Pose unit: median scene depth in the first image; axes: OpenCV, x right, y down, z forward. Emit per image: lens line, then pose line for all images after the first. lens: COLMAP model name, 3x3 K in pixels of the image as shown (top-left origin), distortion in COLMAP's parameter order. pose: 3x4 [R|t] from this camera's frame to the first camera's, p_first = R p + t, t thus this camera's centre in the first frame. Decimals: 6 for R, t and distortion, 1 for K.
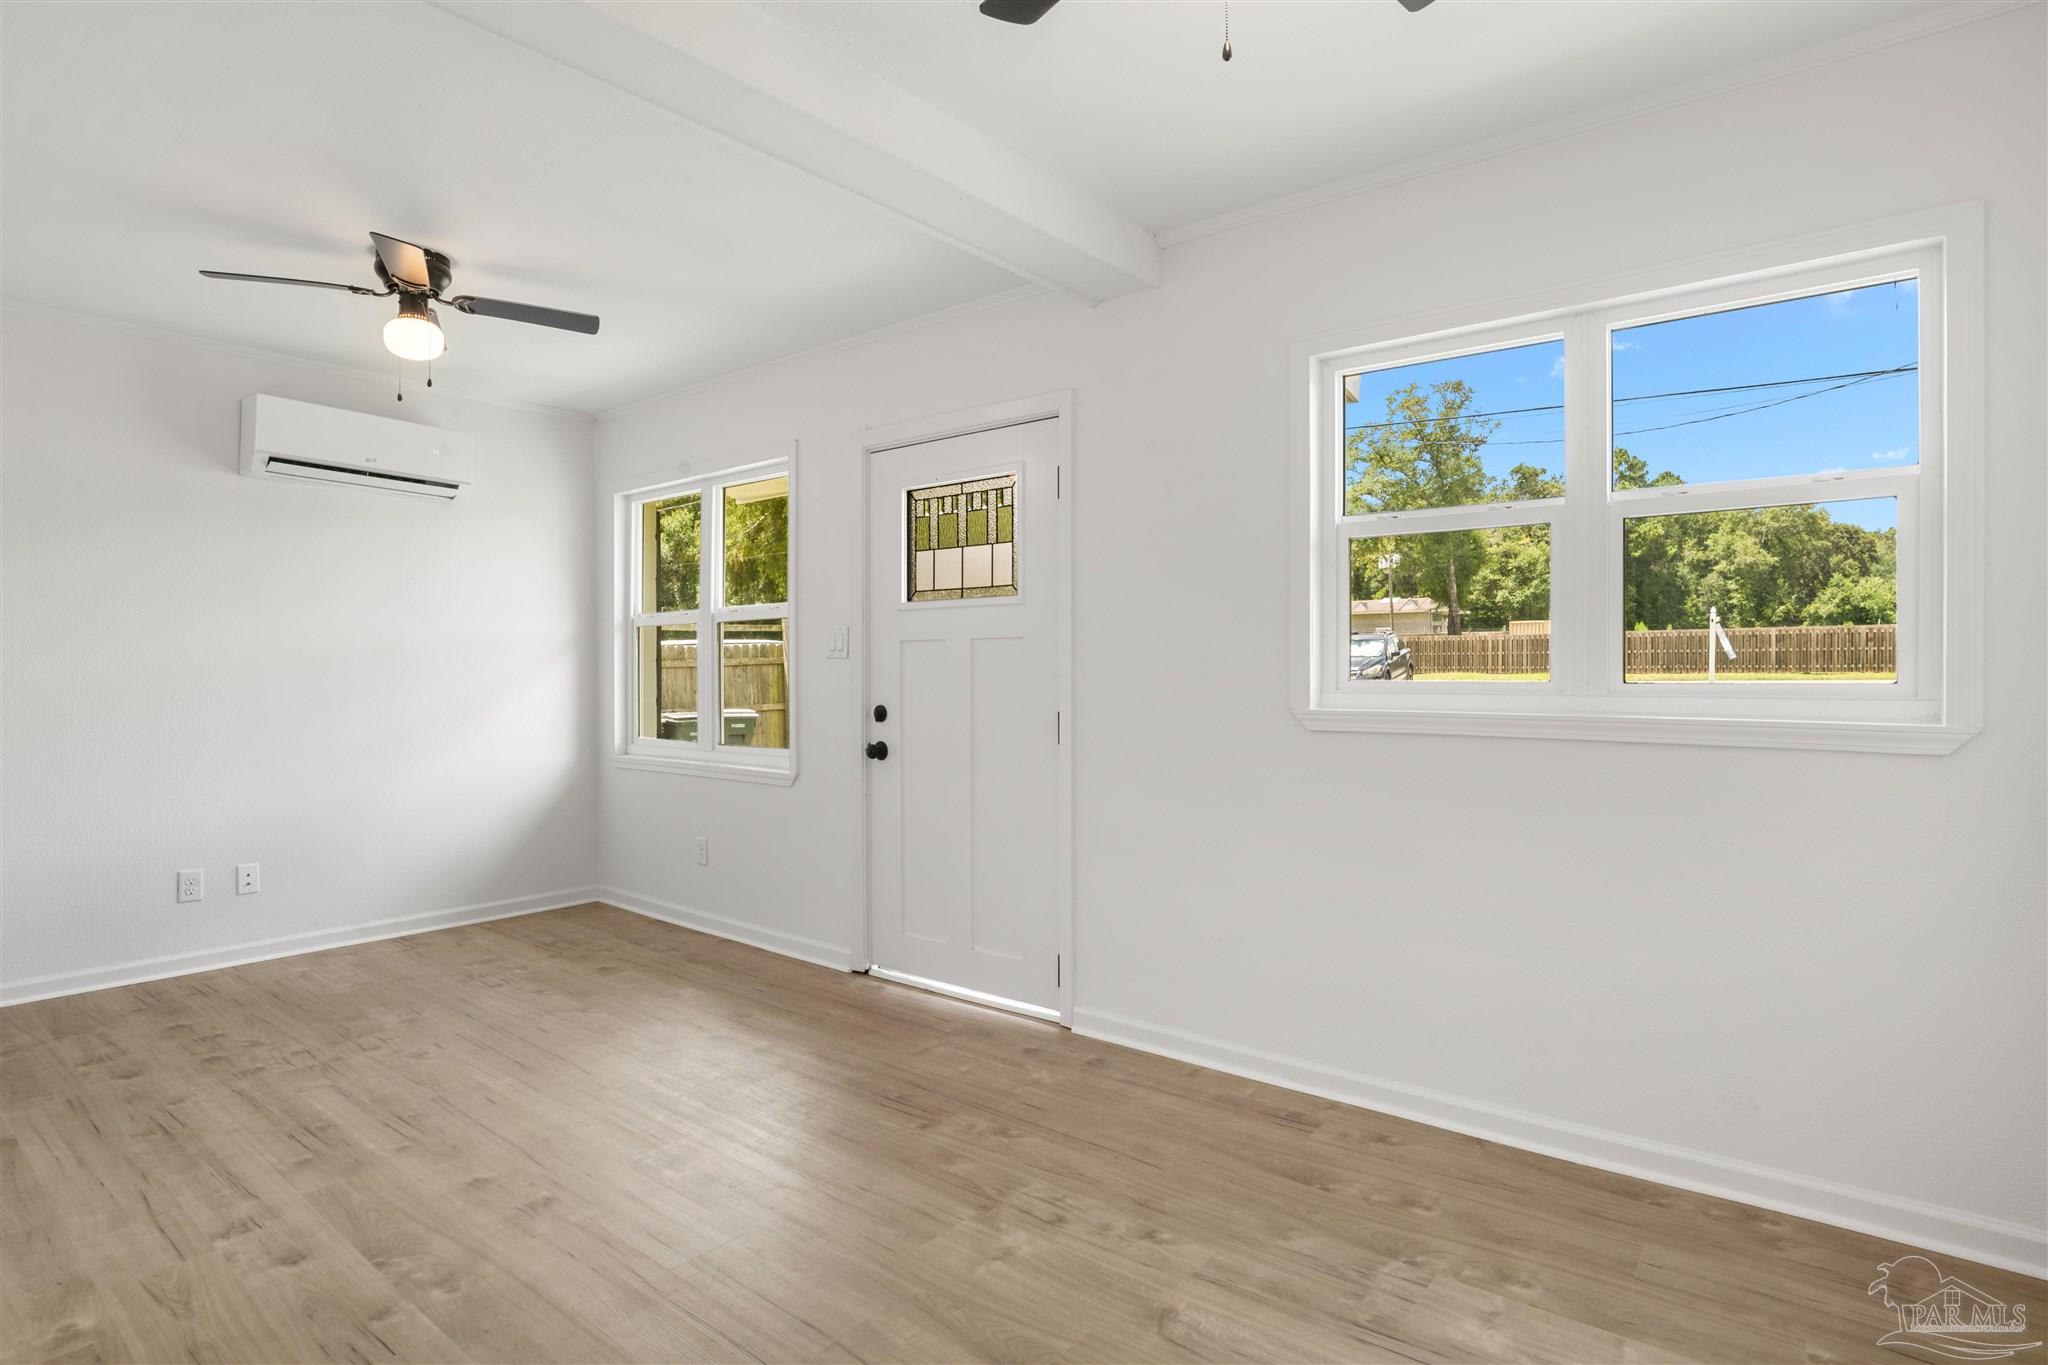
lens RADIAL K [[1057.2, 0, 1025.4], [0, 1057.2, 681.3], [0, 0, 1]] dist [-0.034373, 0.011253]
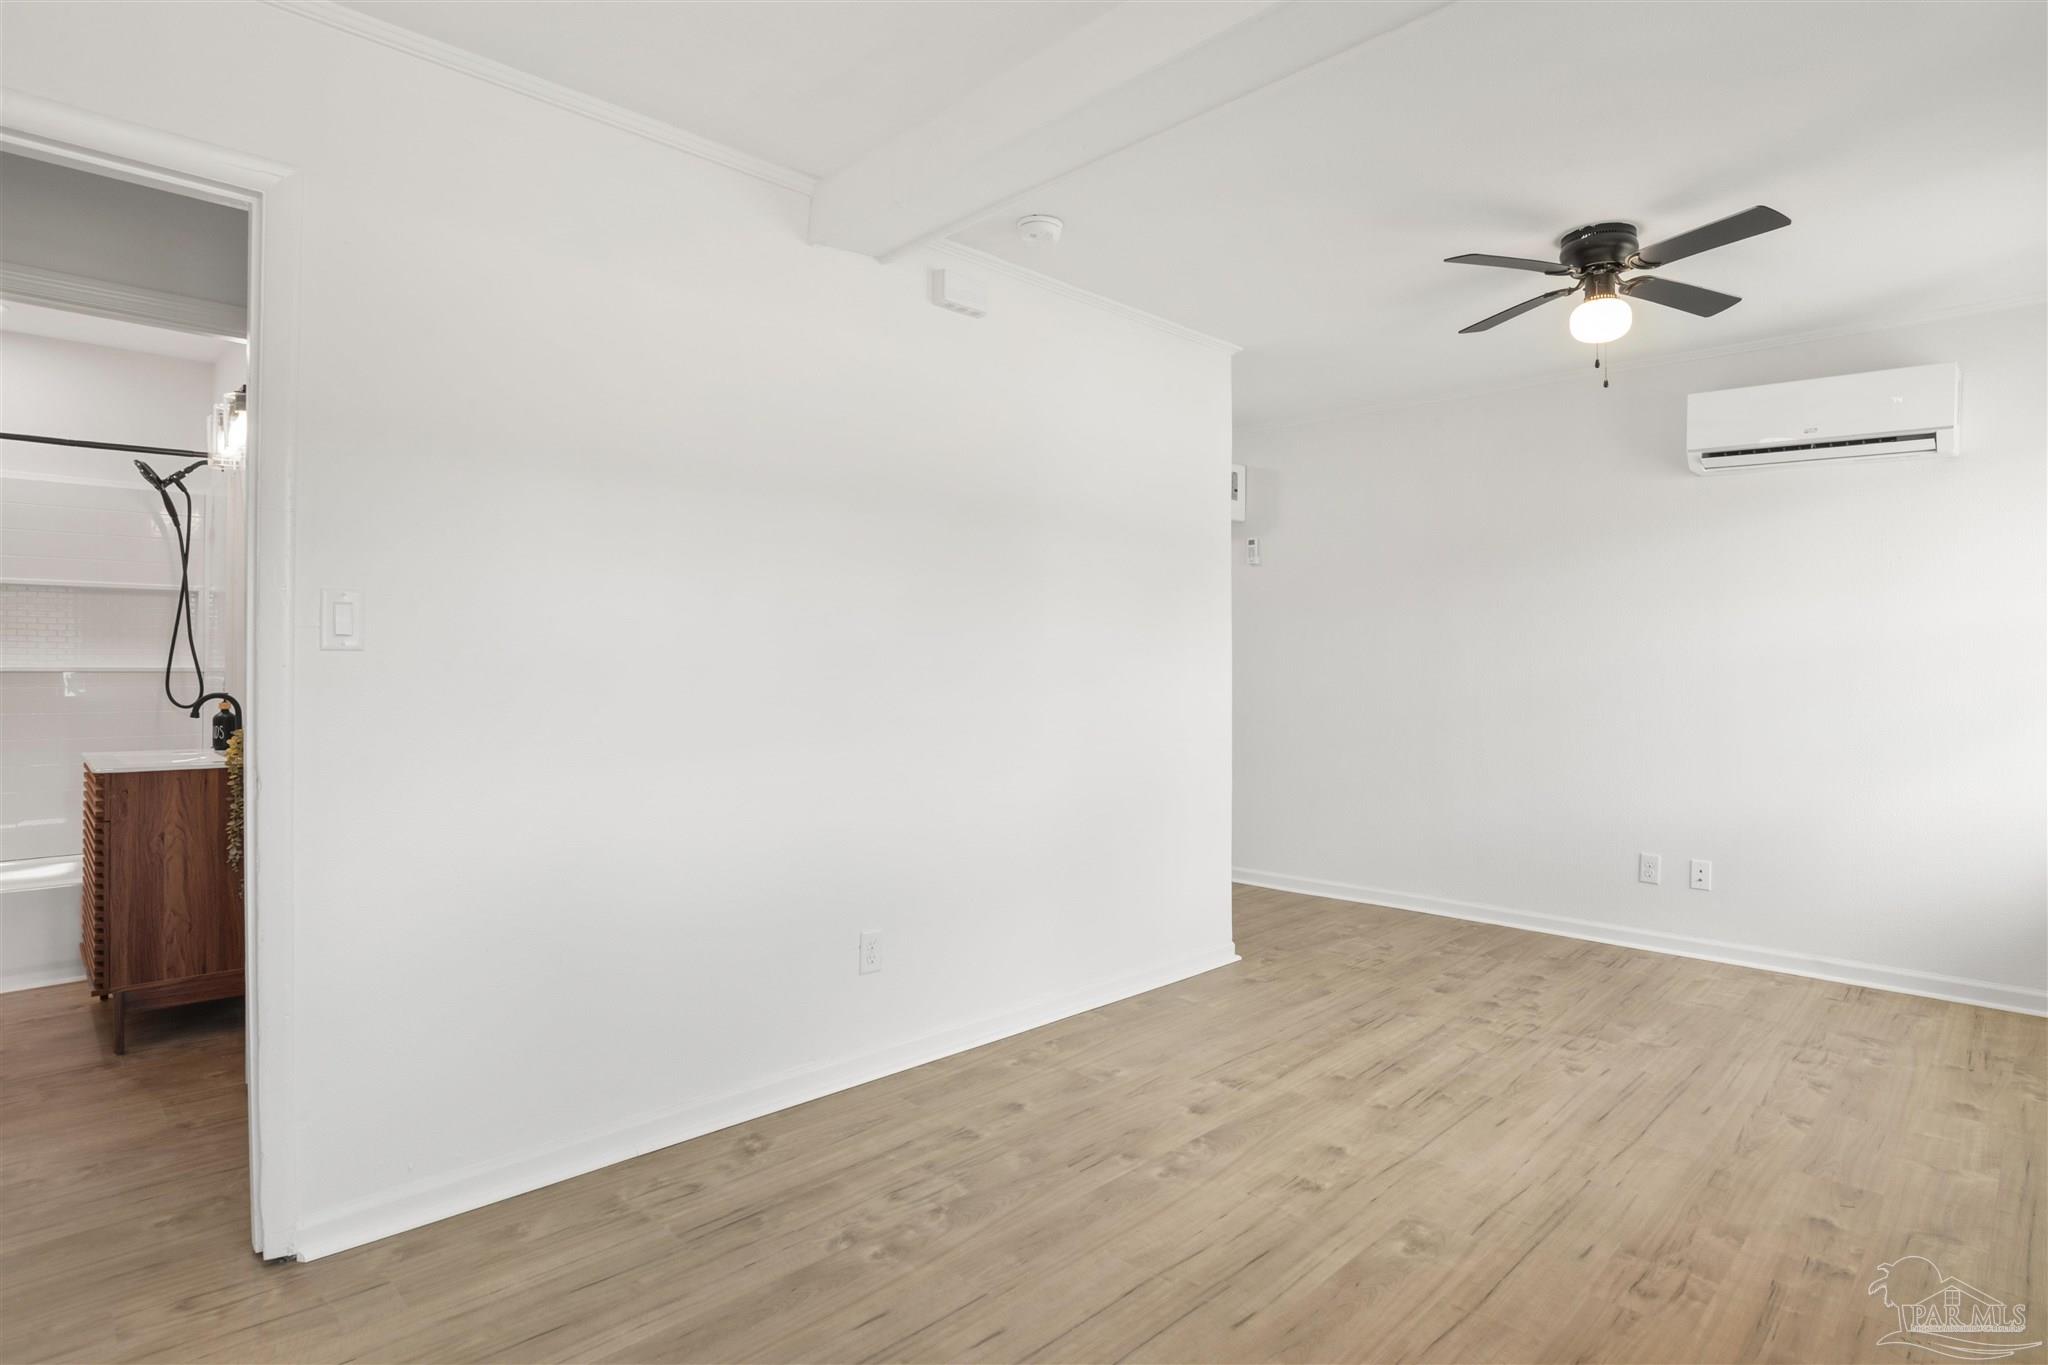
lens RADIAL K [[1057.2, 0, 1036.9], [0, 1057.2, 683.3], [0, 0, 1]] dist [-0.034373, 0.011253]
pose [[-0.096408, 0.017049, -0.995196, 0.412763], [-0.013975, 0.999732, 0.018480, -0.008417], [0.995244, 0.015689, -0.096144, 0.582055]]
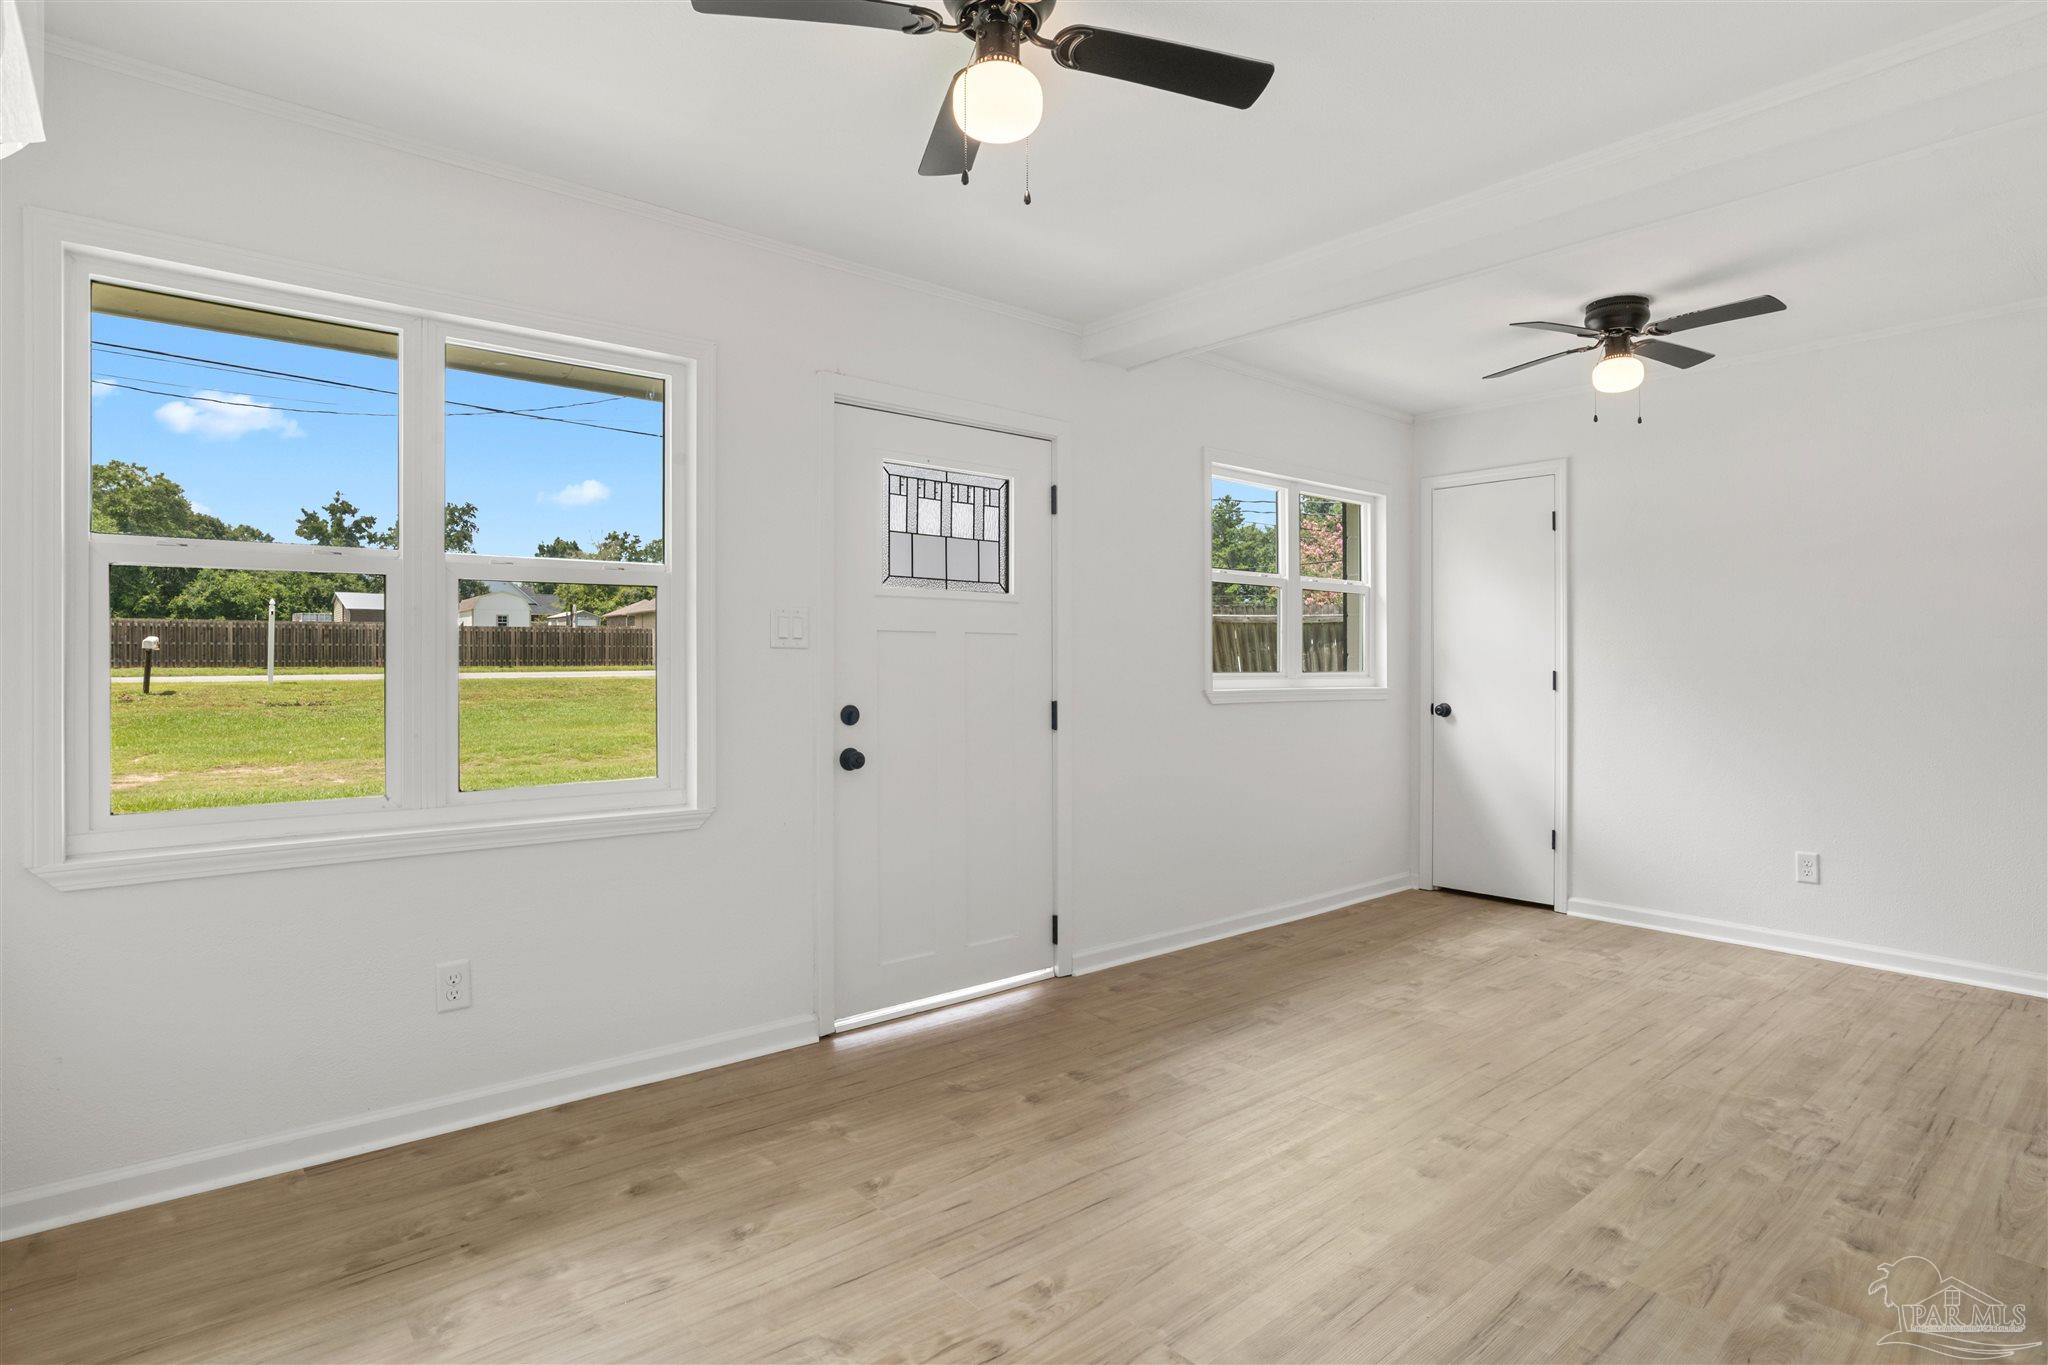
lens RADIAL K [[1057.2, 0, 1036.1], [0, 1057.2, 678.9], [0, 0, 1]] dist [-0.034373, 0.011253]
pose [[0.173251, -0.008890, 0.984838, -1.162092], [0.005387, 0.999953, 0.008079, -0.005575], [-0.984863, 0.003906, 0.173290, 0.879377]]
